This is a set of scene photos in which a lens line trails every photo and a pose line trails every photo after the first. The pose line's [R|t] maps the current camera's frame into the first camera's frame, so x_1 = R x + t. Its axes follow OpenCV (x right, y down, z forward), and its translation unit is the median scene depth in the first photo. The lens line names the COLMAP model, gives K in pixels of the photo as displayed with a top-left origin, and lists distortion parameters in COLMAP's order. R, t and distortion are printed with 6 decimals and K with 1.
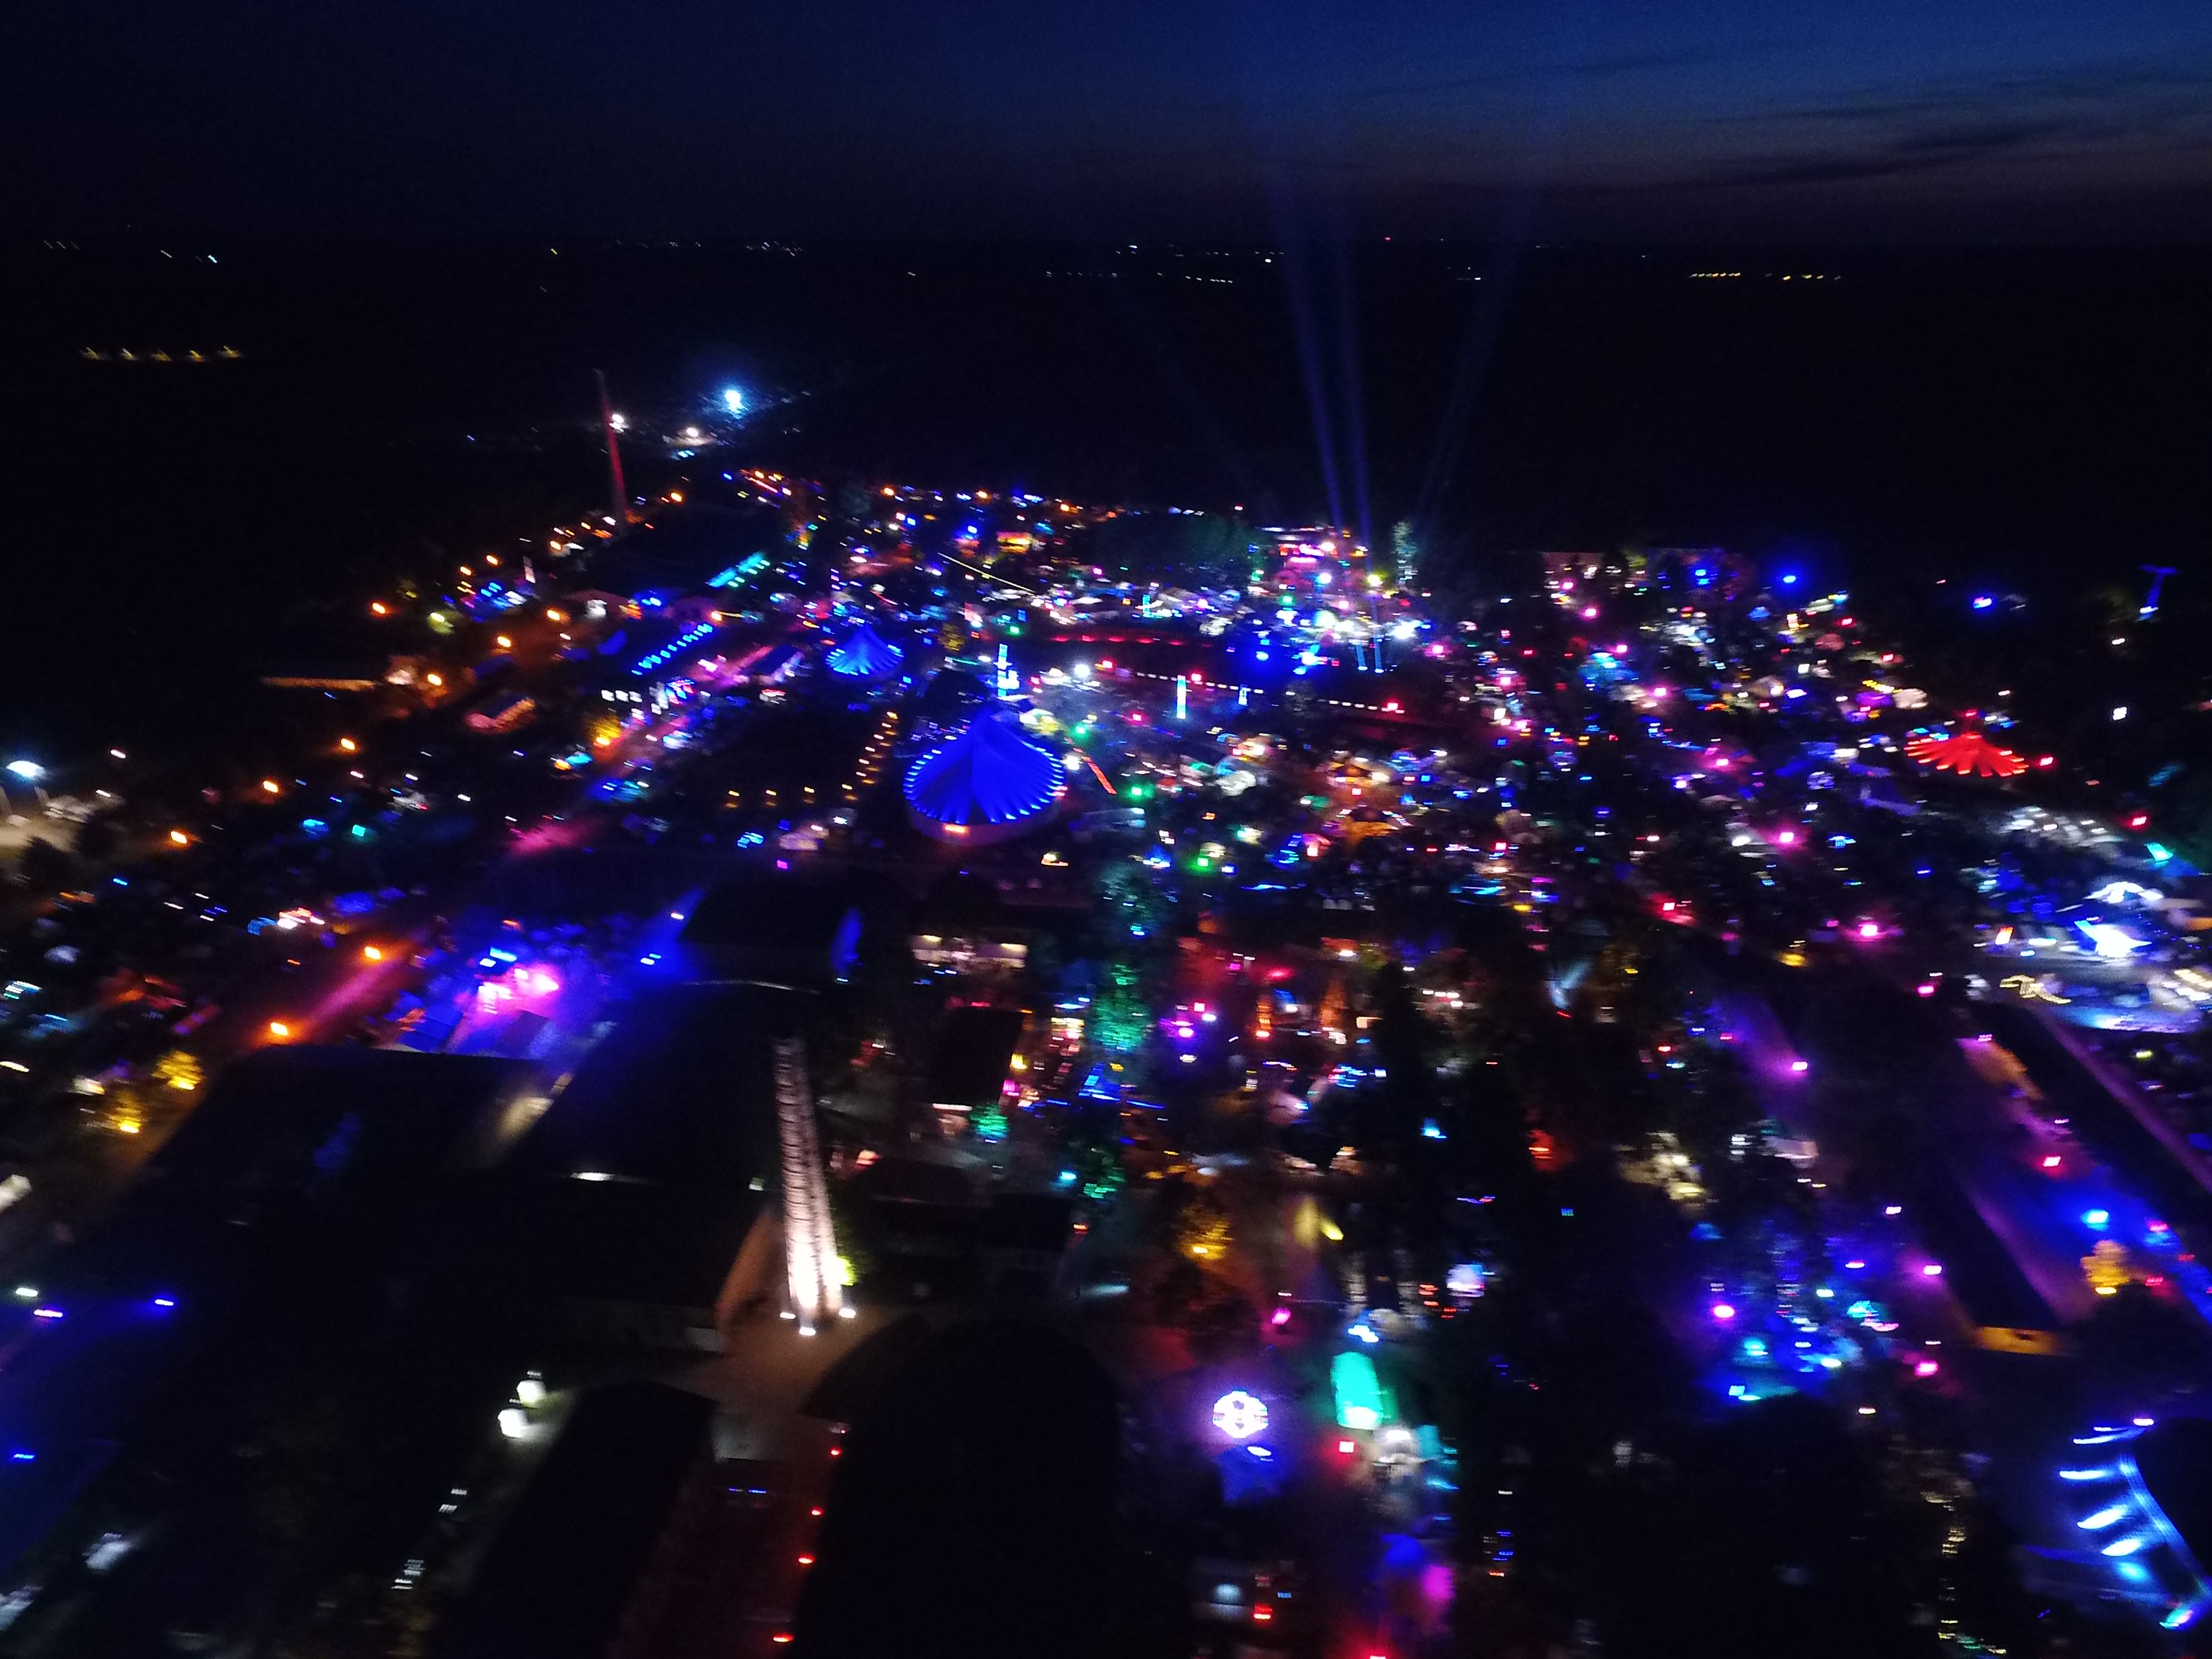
lens RADIAL K [[1289.4, 0, 1106.0], [0, 1289.4, 829.5], [0, 0, 1]] dist [-0.009911, 0.013829]
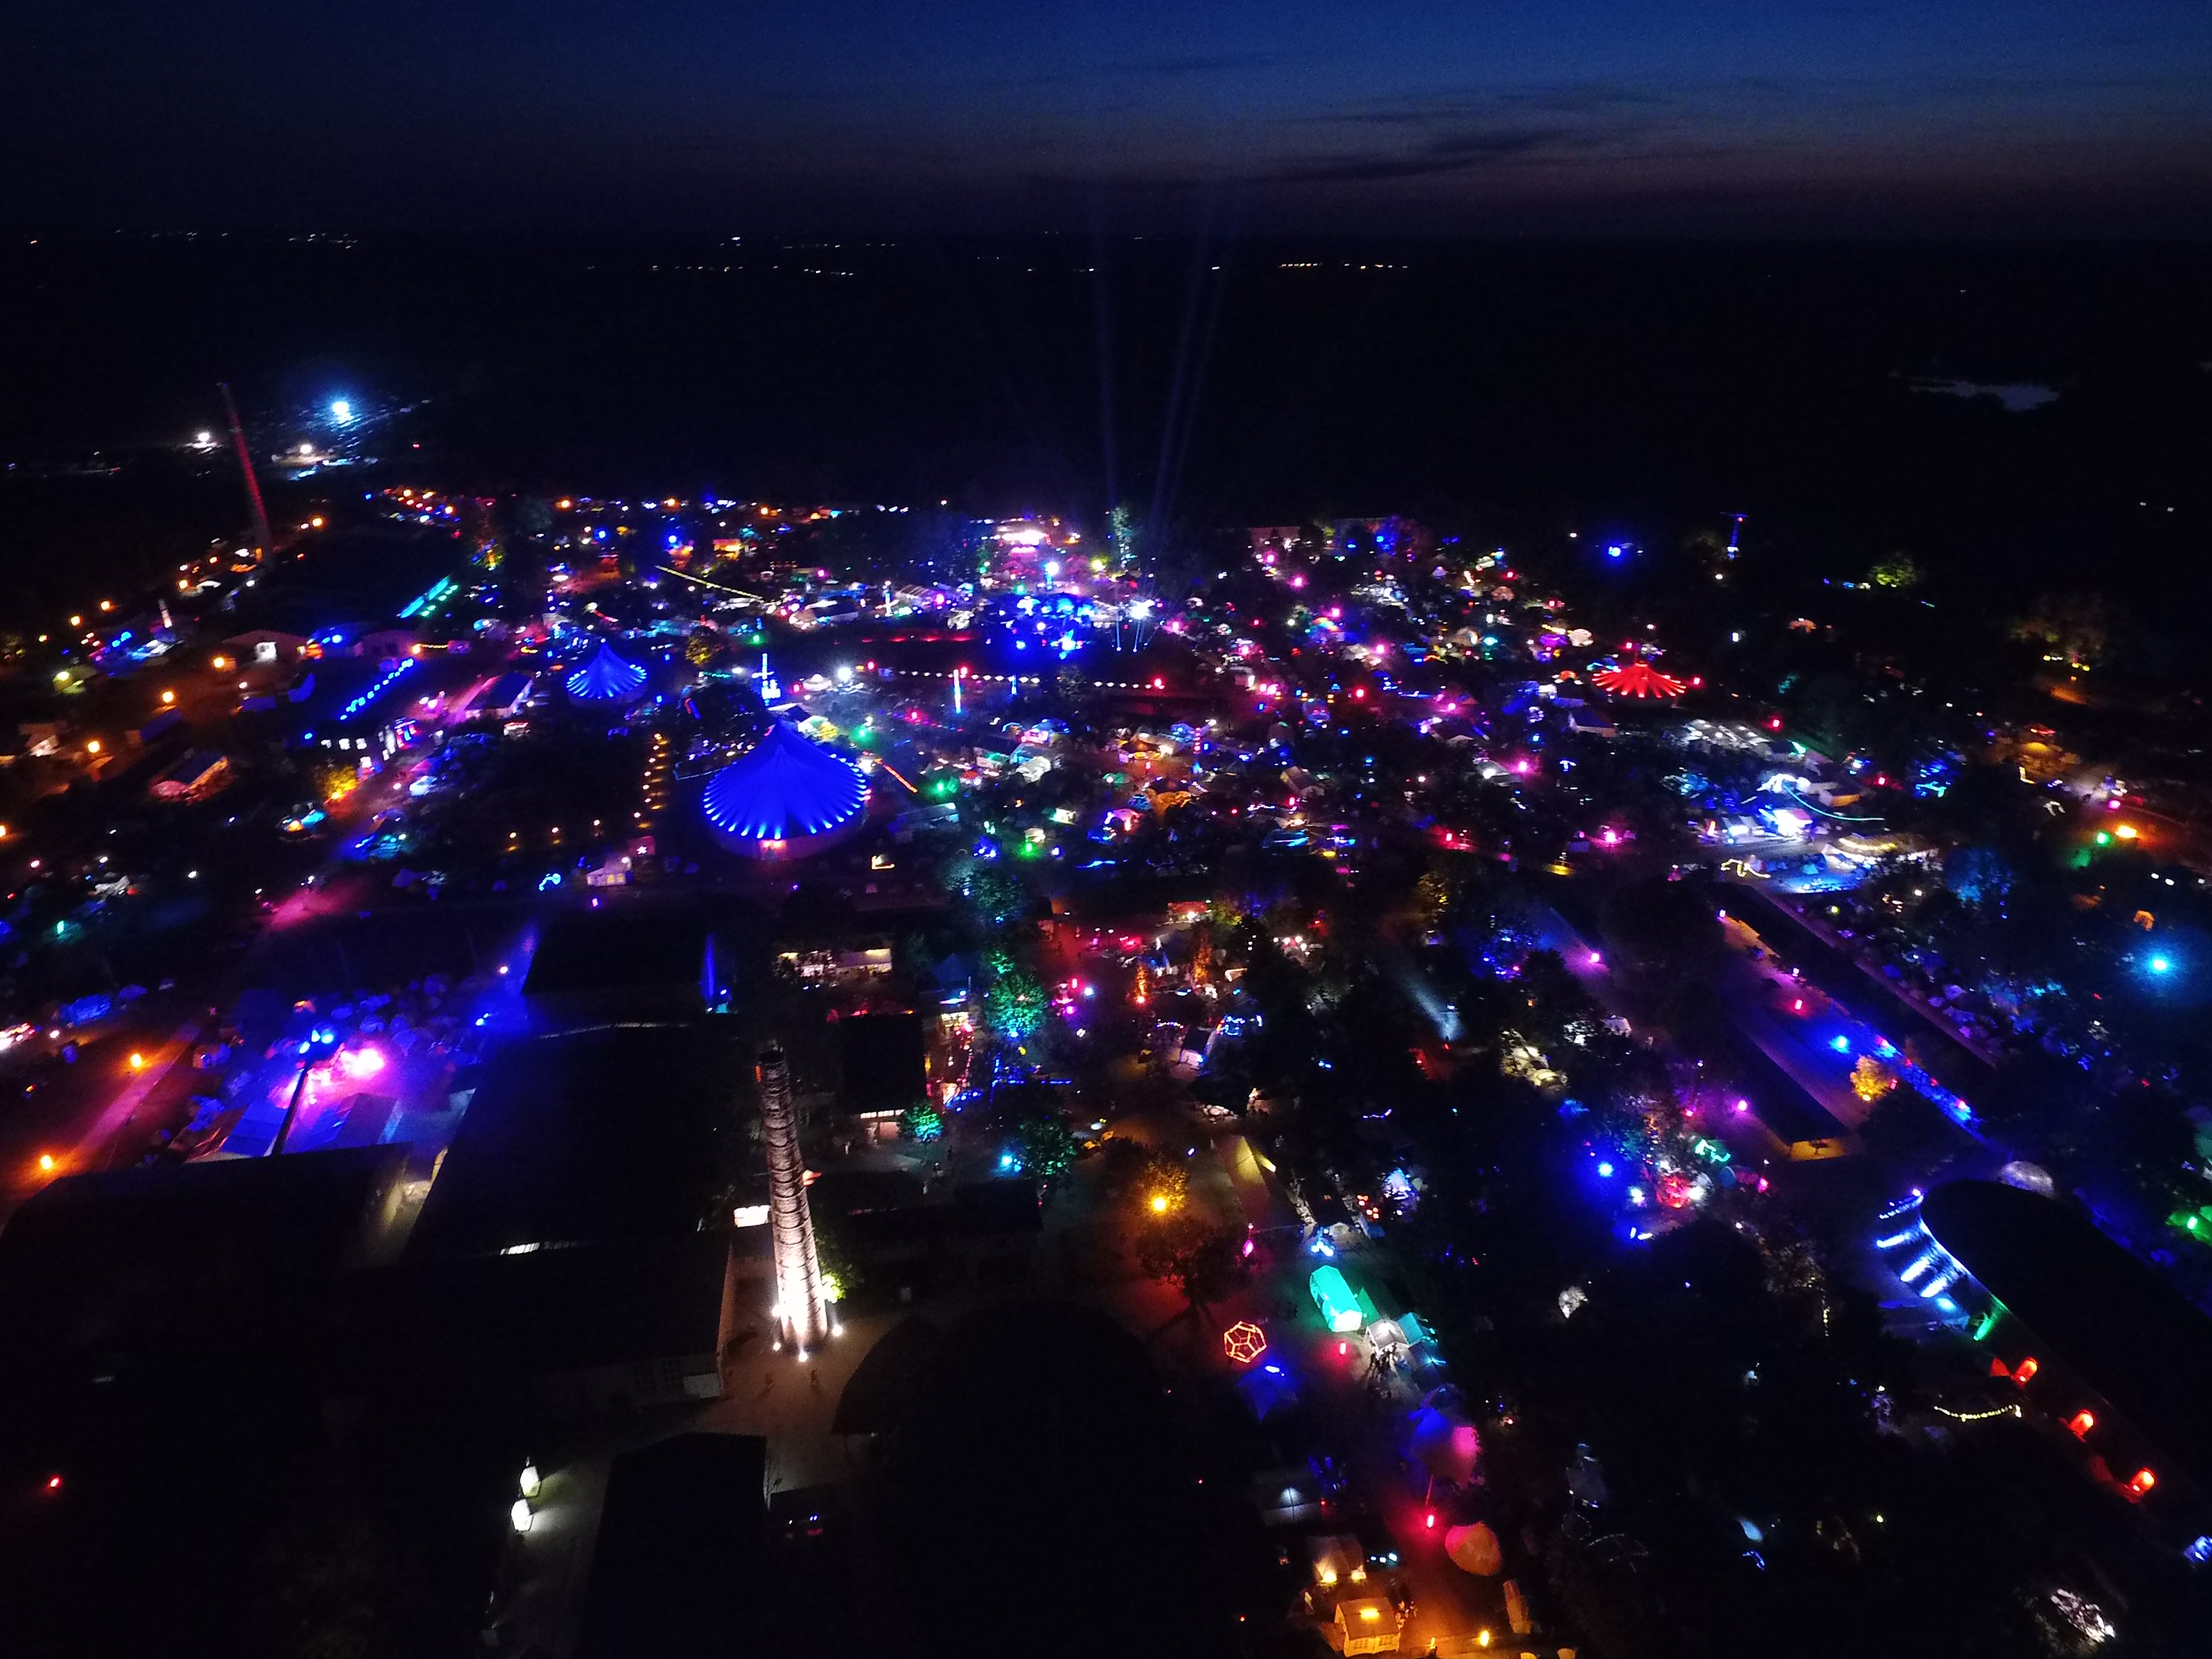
lens RADIAL K [[1289.4, 0, 1106.0], [0, 1289.4, 829.5], [0, 0, 1]] dist [-0.009911, 0.013829]
pose [[0.961724, -0.114029, 0.249168, -0.102695], [0.112703, 0.993435, 0.019631, -0.001952], [-0.249771, 0.009202, 0.968261, -0.007233]]
